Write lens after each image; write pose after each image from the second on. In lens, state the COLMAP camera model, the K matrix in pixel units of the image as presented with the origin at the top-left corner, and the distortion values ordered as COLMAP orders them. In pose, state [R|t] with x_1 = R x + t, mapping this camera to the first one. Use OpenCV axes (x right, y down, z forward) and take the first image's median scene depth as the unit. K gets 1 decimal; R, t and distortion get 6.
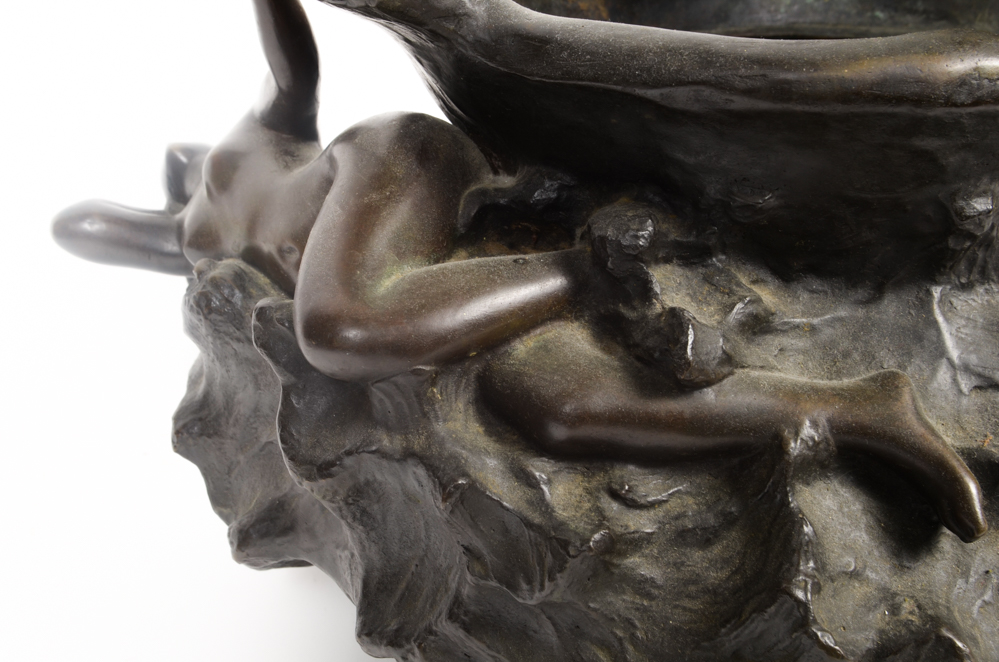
lens RADIAL K [[1369.4, 0, 499.5], [0, 1369.4, 331.0], [0, 0, 1]] dist [-0.020860, -0.032697]
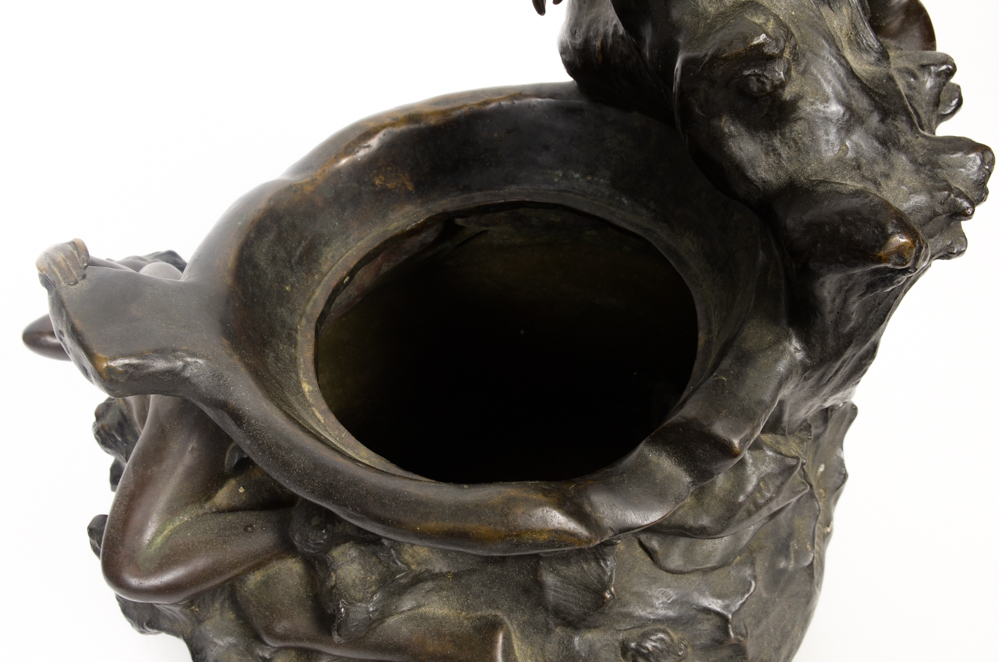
lens RADIAL K [[895.1, 0, 499.5], [0, 895.1, 331.0], [0, 0, 1]] dist [-0.049674, -0.000379]
pose [[0.992799, 0.085327, -0.084078, 0.342539], [-0.043479, 0.910683, 0.410813, -0.645678], [0.111622, -0.404199, 0.907835, 0.258369]]
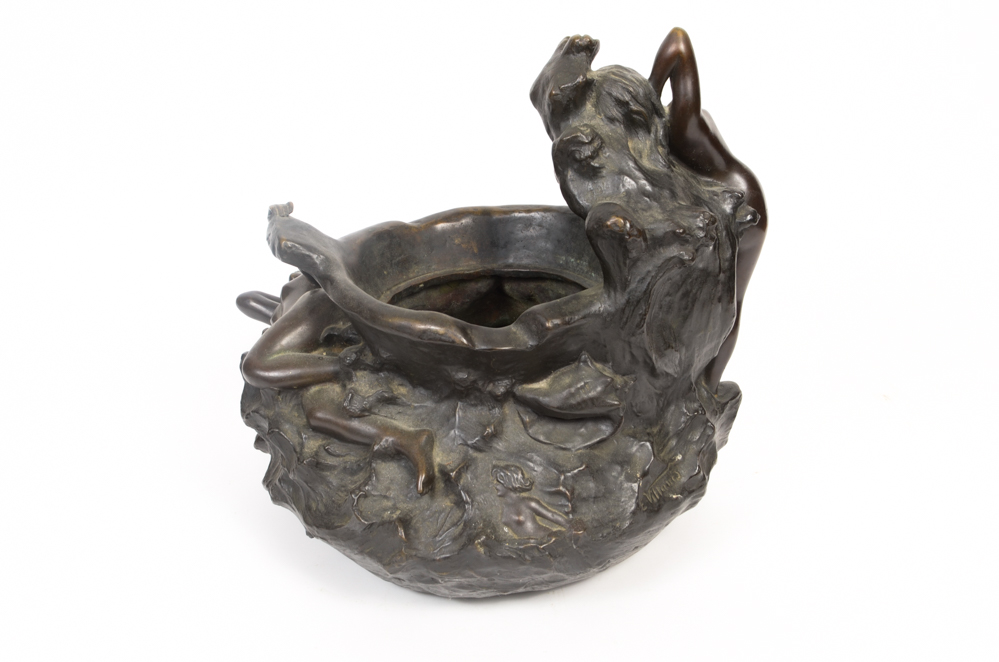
lens RADIAL K [[1391.0, 0, 499.5], [0, 1391.0, 331.0], [0, 0, 1]] dist [0.025824, 0.009386]
pose [[0.879365, 0.205461, -0.429539, 1.525636], [-0.201009, 0.977971, 0.056281, -0.335670], [0.431640, 0.036850, 0.901293, -1.367376]]
